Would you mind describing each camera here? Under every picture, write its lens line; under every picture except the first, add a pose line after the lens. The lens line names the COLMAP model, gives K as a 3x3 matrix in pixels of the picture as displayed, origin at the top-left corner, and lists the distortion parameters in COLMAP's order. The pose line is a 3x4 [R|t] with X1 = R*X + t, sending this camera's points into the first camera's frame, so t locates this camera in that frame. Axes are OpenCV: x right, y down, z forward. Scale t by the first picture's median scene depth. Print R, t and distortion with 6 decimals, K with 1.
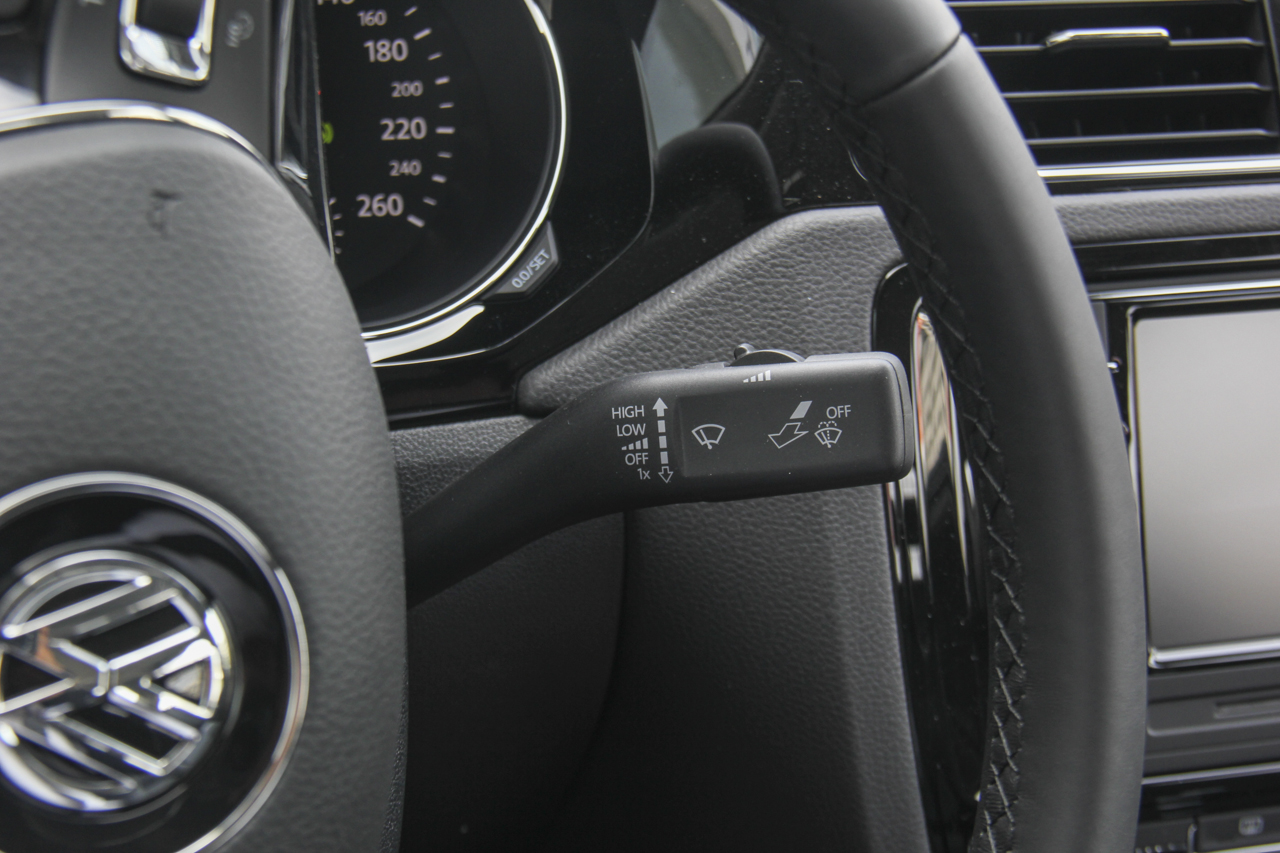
lens RADIAL K [[2224.8, 0, 657.8], [0, 2224.8, 465.1], [0, 0, 1]] dist [0.042434, 0.000000]
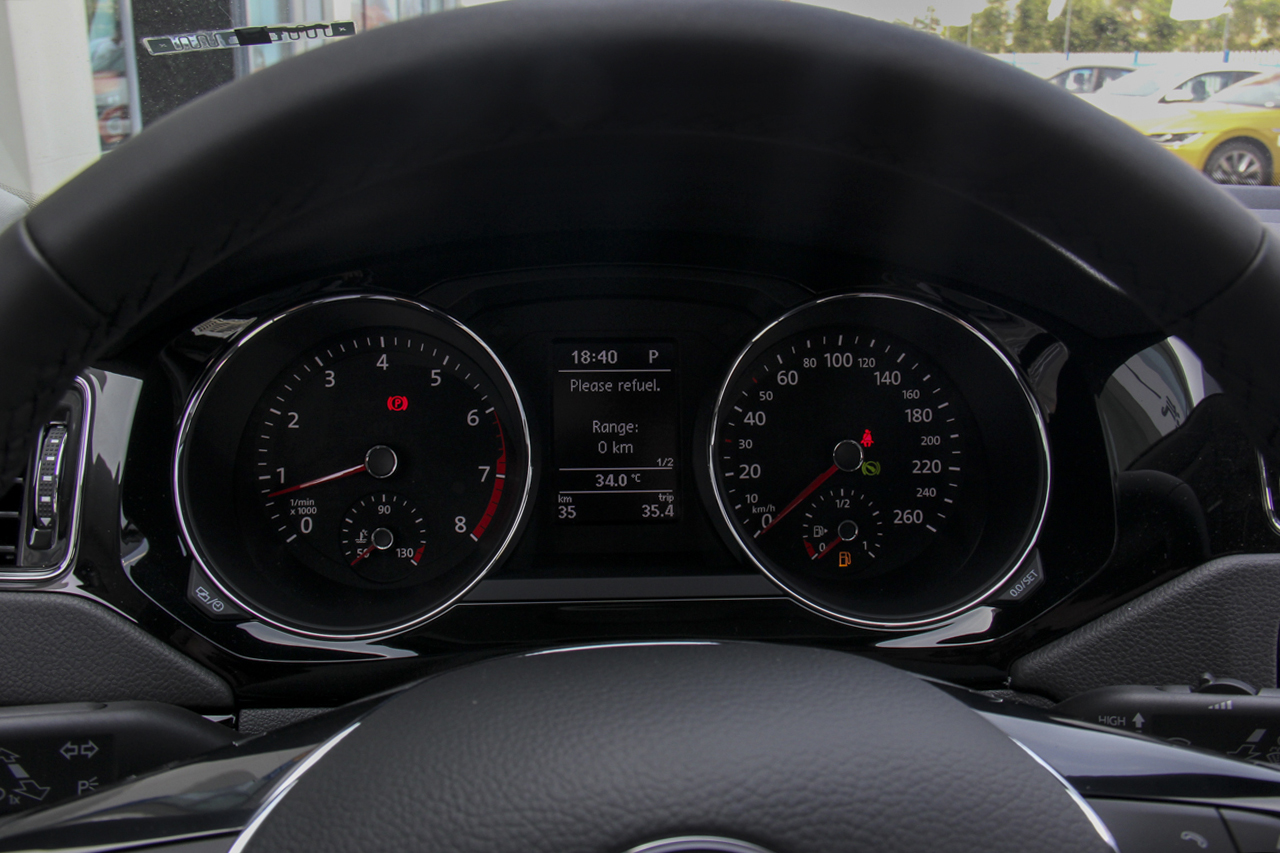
lens RADIAL K [[1111.9, 0, 650.8], [0, 1111.9, 431.4], [0, 0, 1]] dist [-0.163849, 0.082833]
pose [[0.950849, 0.045806, -0.306247, -0.073747], [-0.084721, 0.989745, -0.115007, -0.082993], [0.297839, 0.135300, 0.944979, 0.268497]]
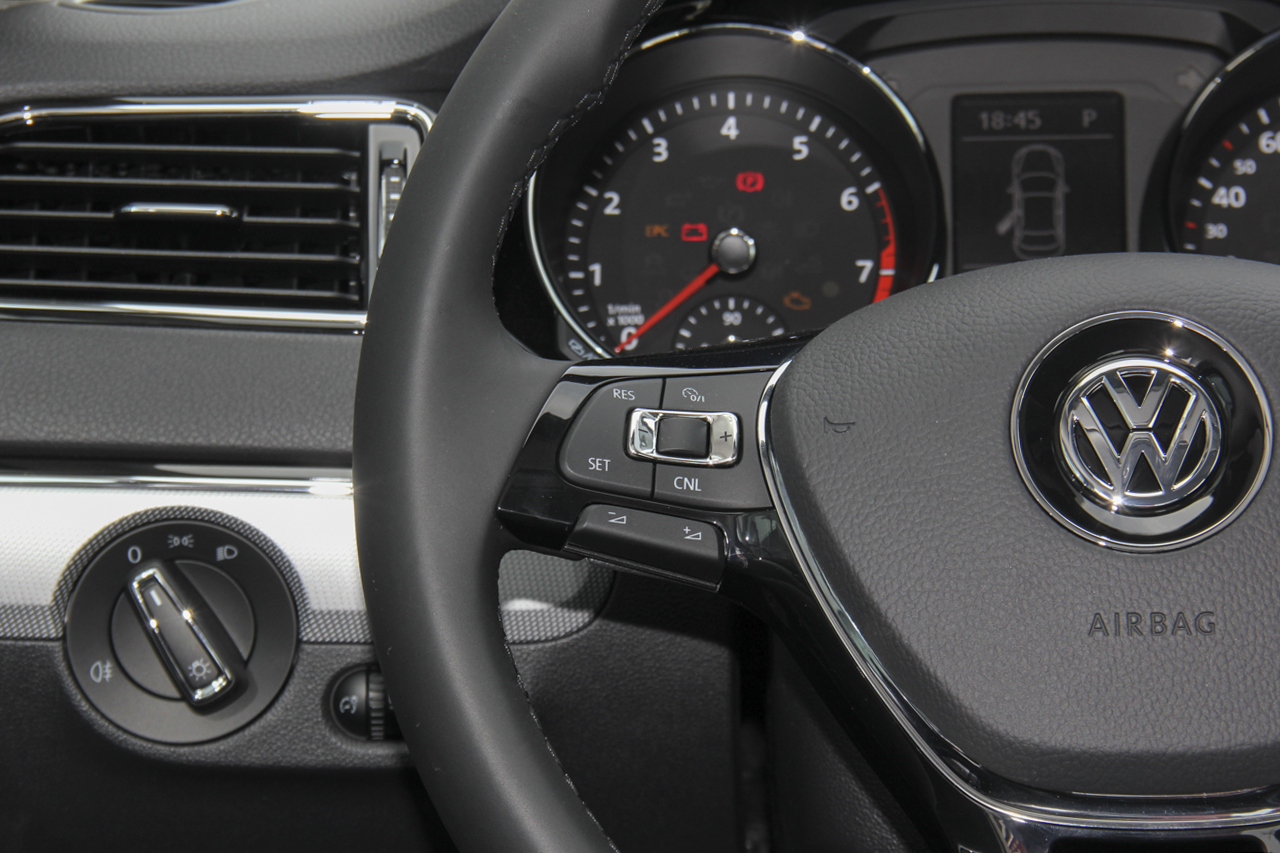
lens RADIAL K [[3781.3, 0, 637.5], [0, 3781.3, 483.5], [0, 0, 1]] dist [0.536317, 0.000000]
pose [[0.915444, 0.014091, -0.402198, 0.311386], [-0.101600, 0.975107, -0.197089, 0.422312], [0.389409, 0.221287, 0.894088, -0.944926]]
